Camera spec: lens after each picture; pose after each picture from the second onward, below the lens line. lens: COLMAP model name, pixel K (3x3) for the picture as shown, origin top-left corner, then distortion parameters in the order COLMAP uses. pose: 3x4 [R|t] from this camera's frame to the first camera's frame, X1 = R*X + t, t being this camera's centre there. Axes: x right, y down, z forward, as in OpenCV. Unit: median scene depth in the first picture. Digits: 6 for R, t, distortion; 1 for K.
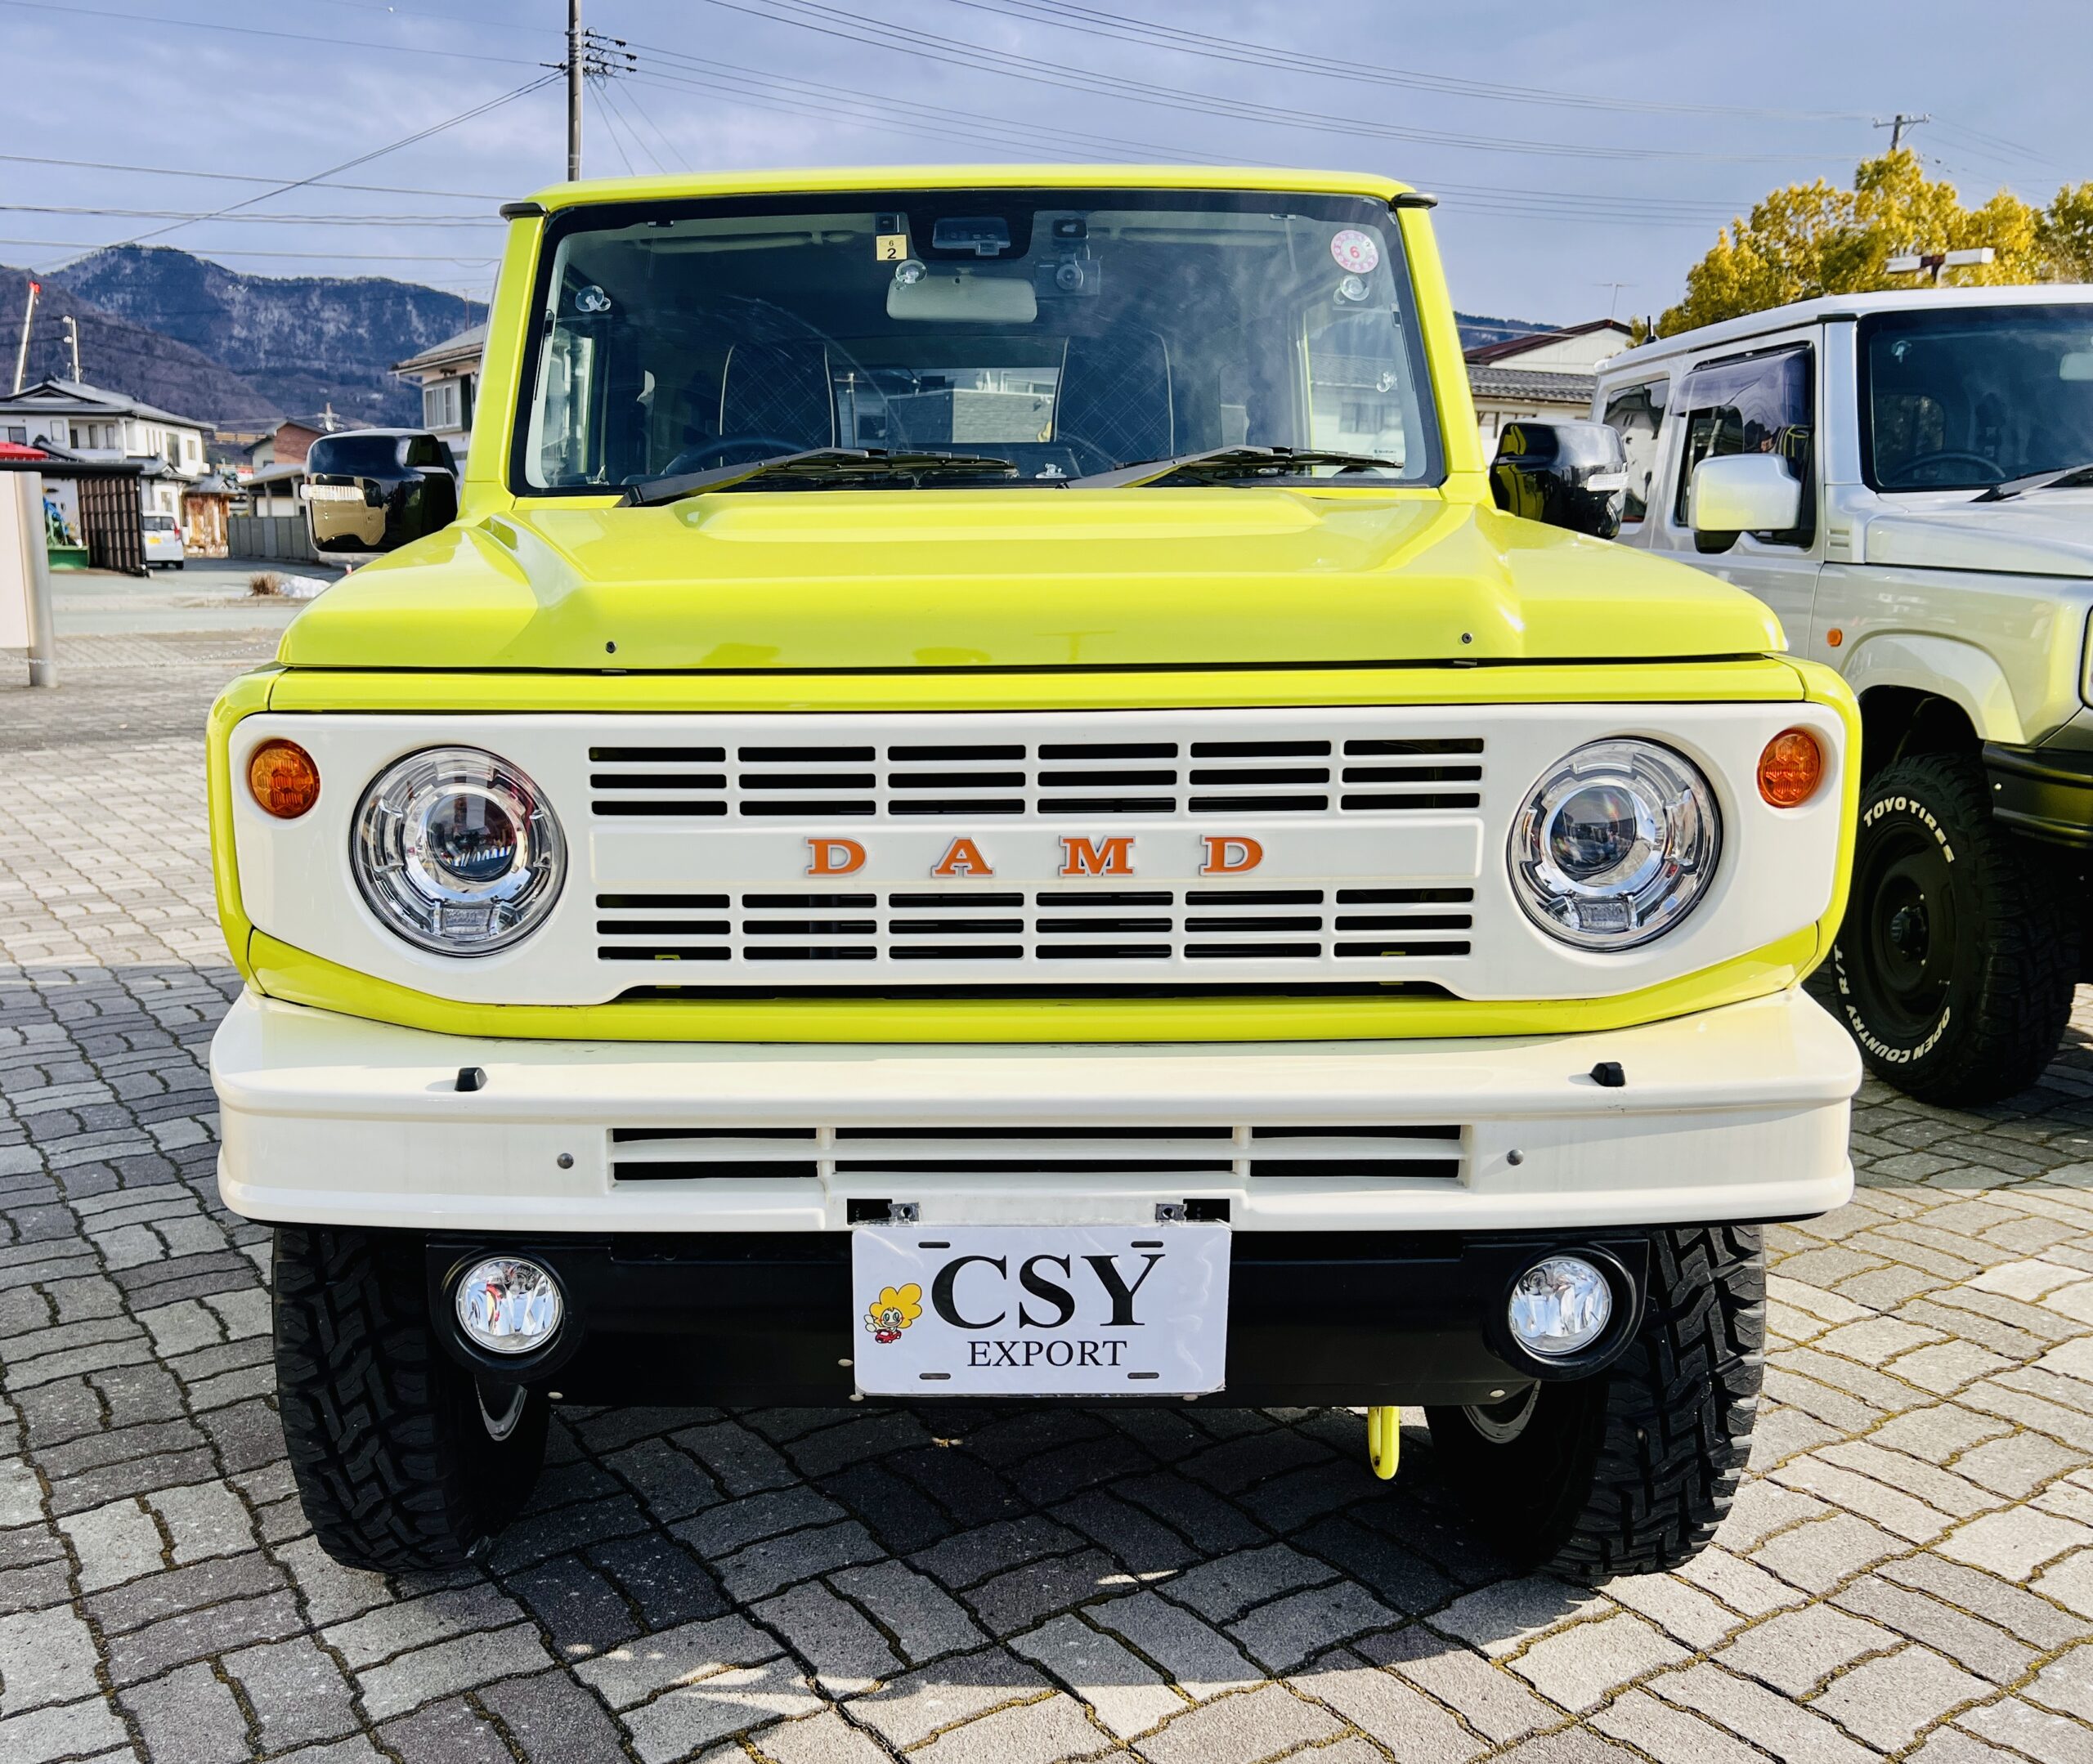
lens RADIAL K [[1763.8, 0, 1050.0], [0, 1763.8, 901.1], [0, 0, 1]] dist [0.141963, -0.128531]
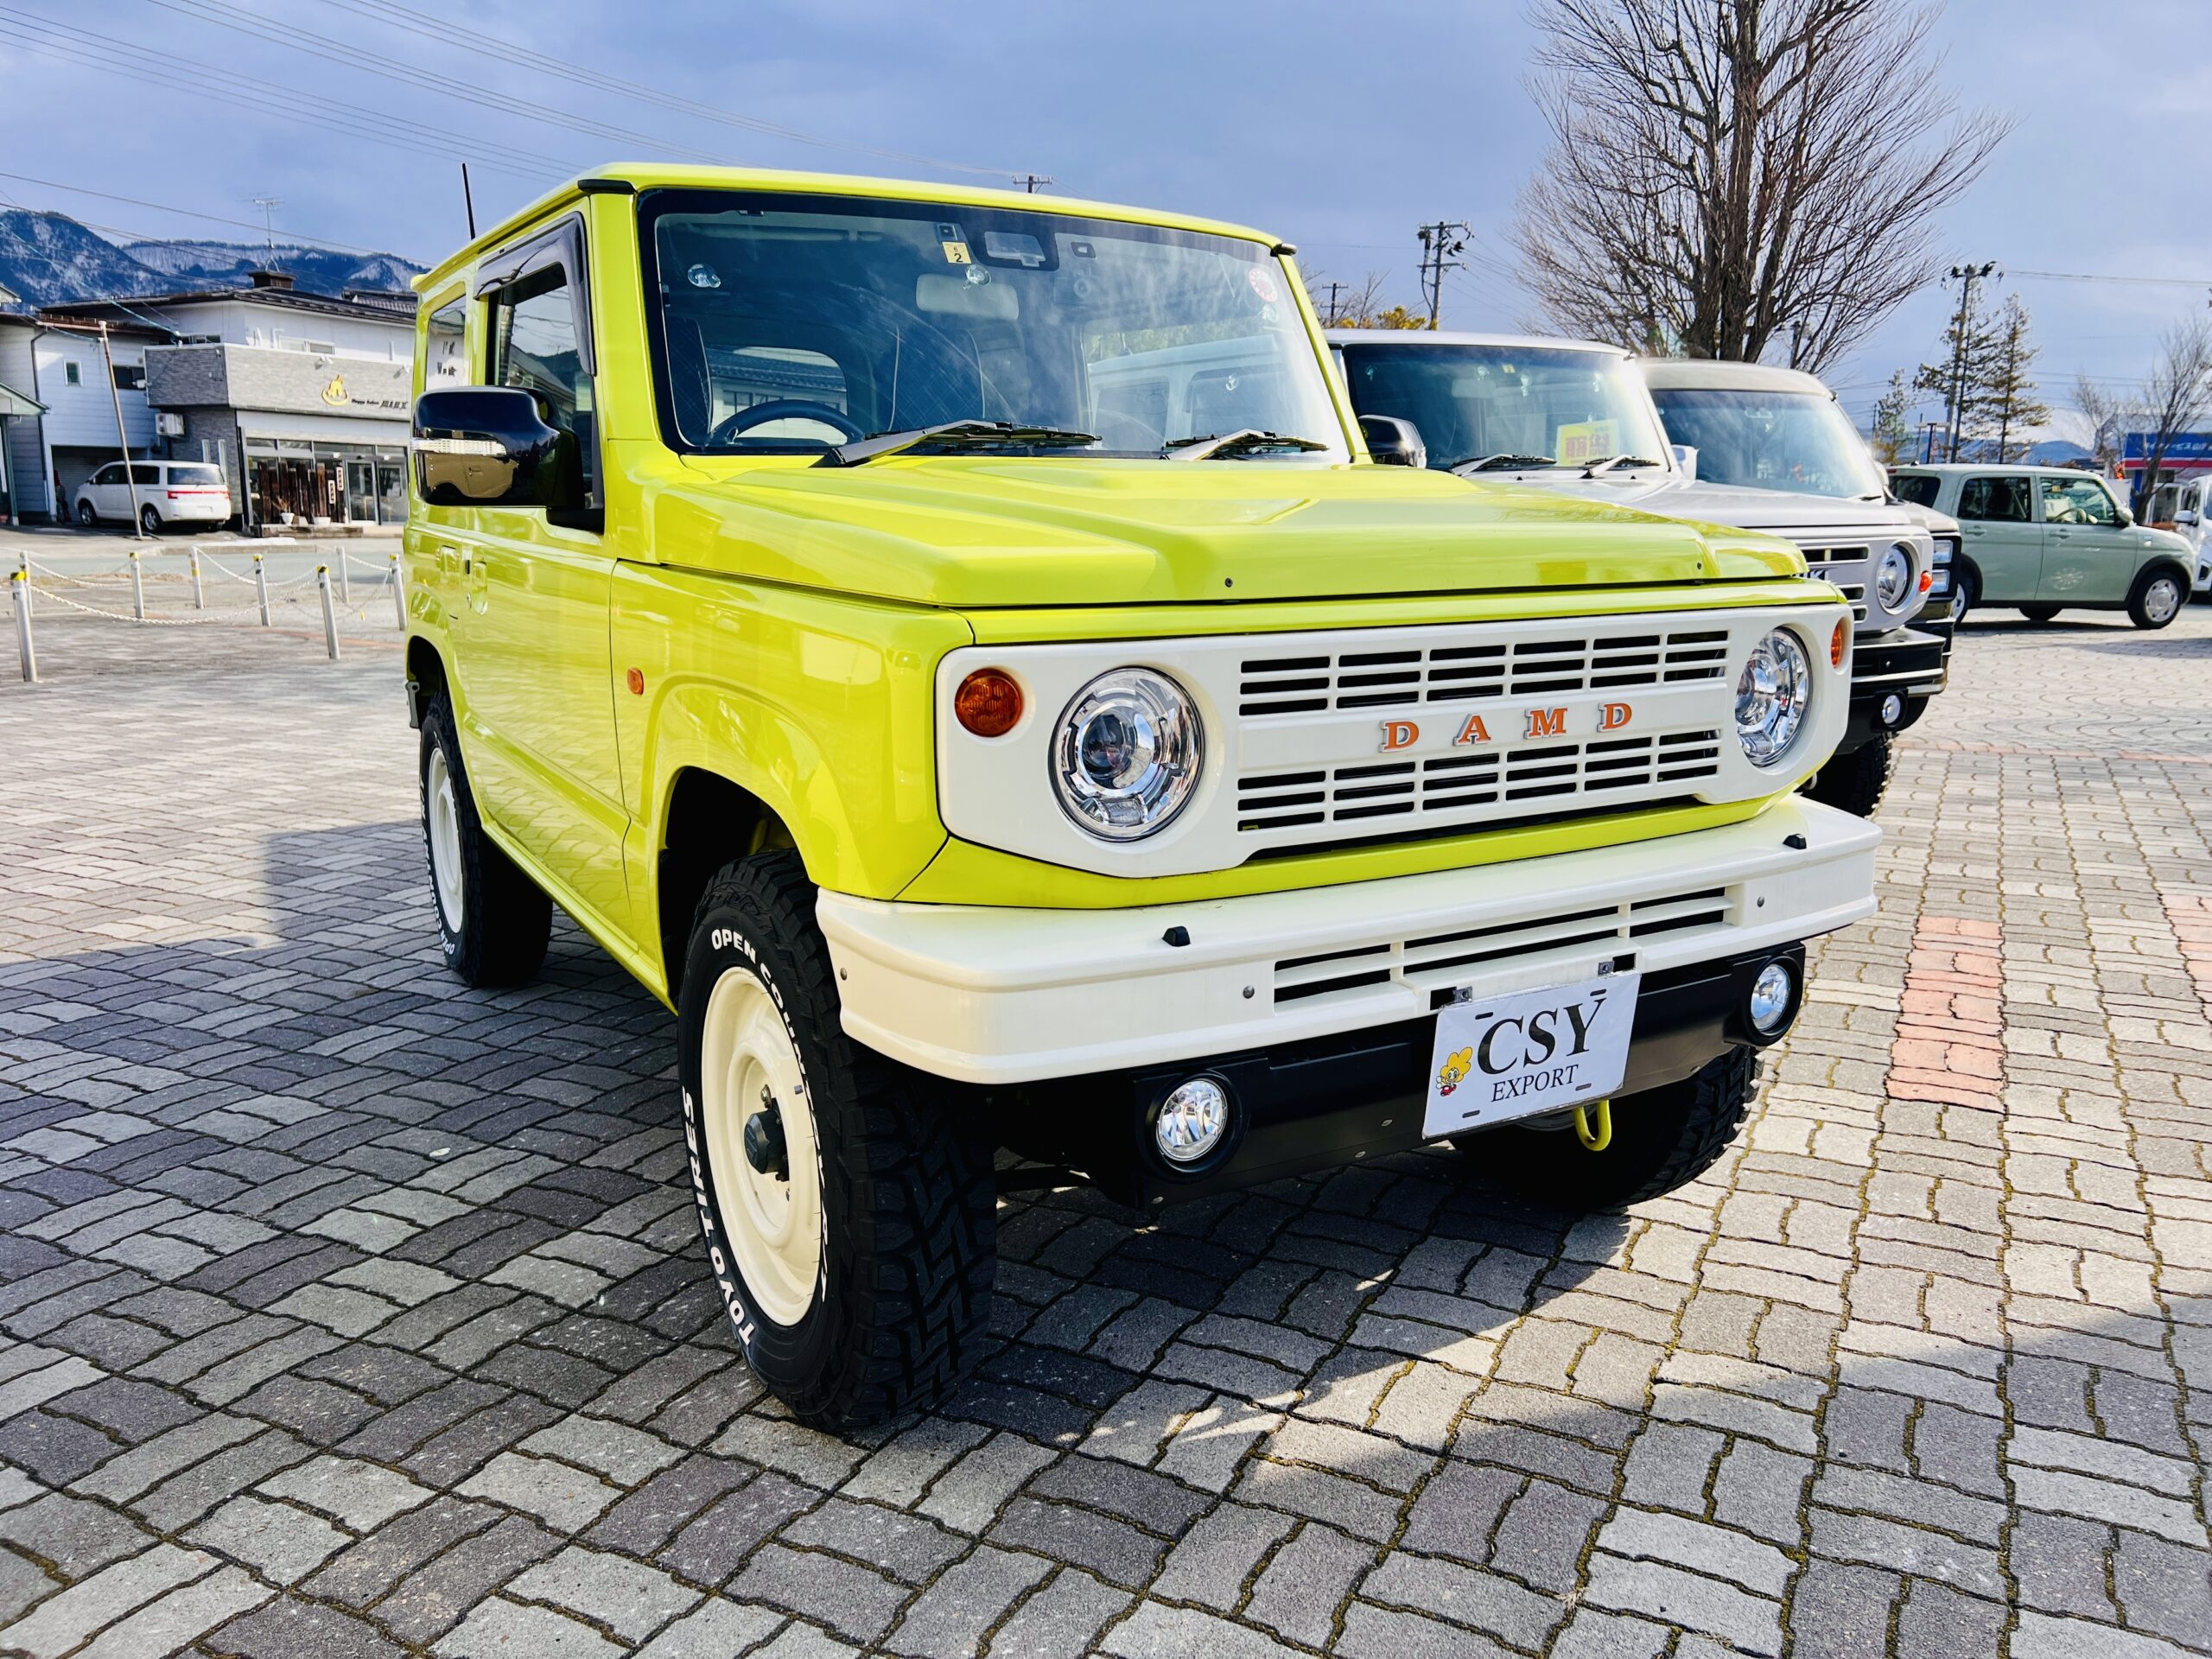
lens RADIAL K [[1653.3, 0, 1094.5], [0, 1653.3, 843.5], [0, 0, 1]] dist [0.063578, -0.083887]
pose [[0.853505, -0.094880, 0.512374, -0.941449], [0.097719, 0.994982, 0.021469, 0.006637], [-0.511840, 0.031744, 0.858494, 0.055283]]
